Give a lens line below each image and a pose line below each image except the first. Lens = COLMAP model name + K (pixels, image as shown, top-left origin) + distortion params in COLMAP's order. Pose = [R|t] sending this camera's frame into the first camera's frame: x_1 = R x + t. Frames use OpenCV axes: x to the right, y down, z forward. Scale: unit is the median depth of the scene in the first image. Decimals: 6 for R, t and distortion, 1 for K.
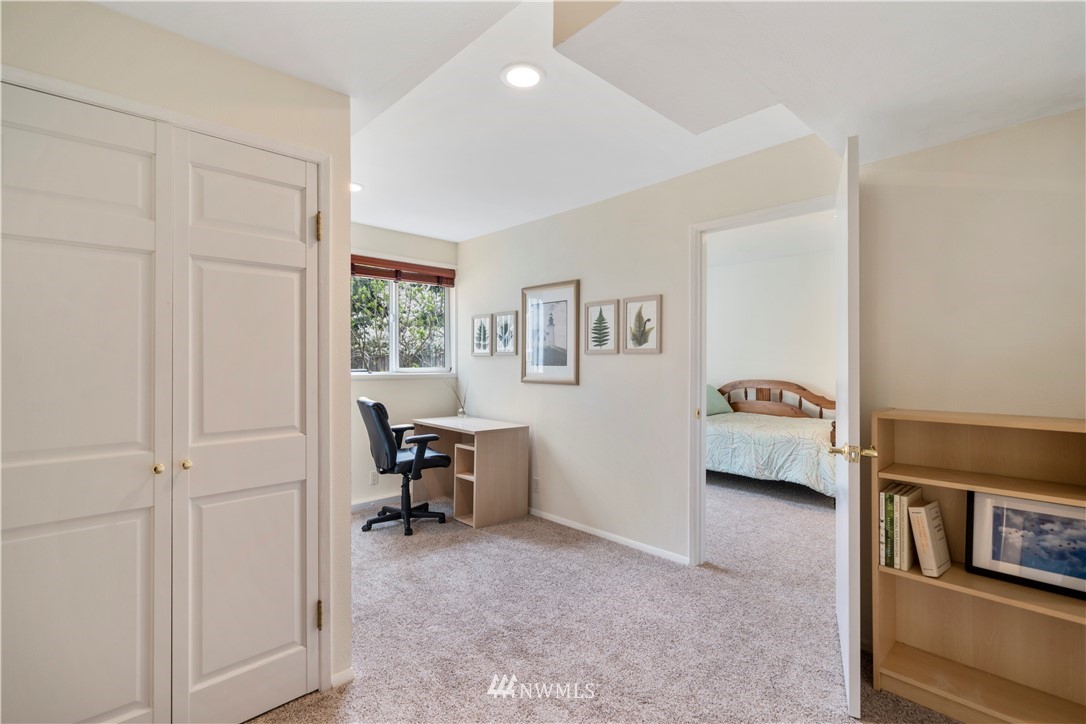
lens RADIAL K [[483.3, 0, 536.3], [0, 483.3, 364.5], [0, 0, 1]] dist [0.003116, 0.000144]
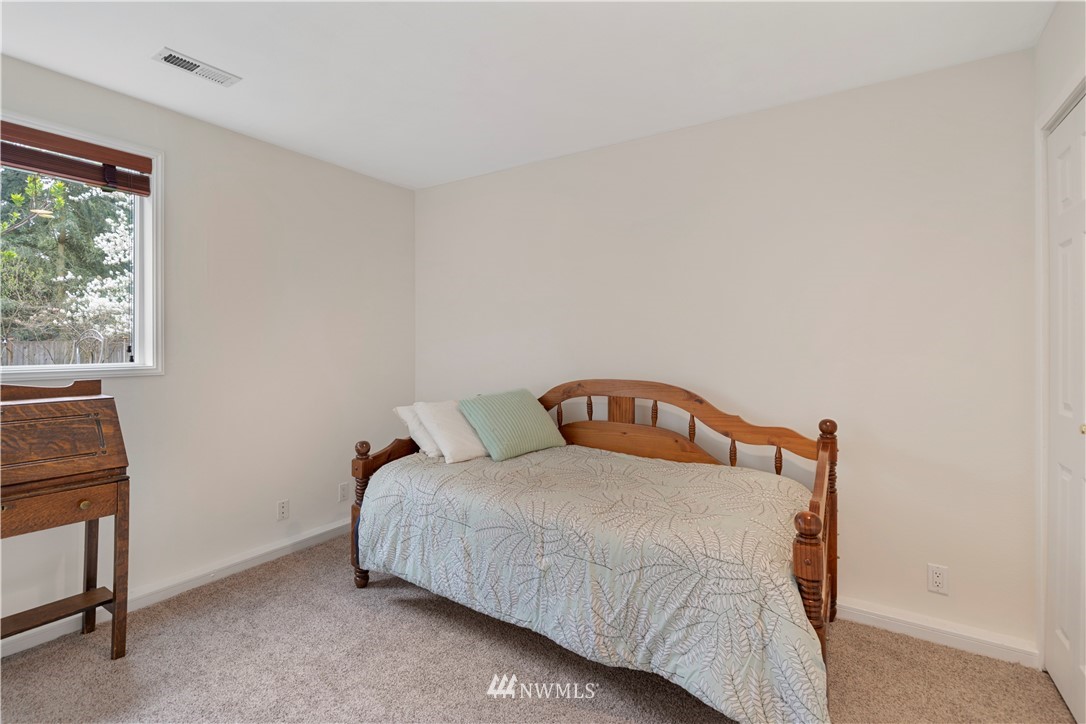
lens RADIAL K [[498.8, 0, 545.8], [0, 498.8, 355.1], [0, 0, 1]] dist [-0.000701, -0.000068]
pose [[0.964745, -0.003677, 0.263160, 0.275932], [0.002110, 0.999978, 0.006235, 0.003637], [-0.263178, -0.005459, 0.964732, 0.559922]]
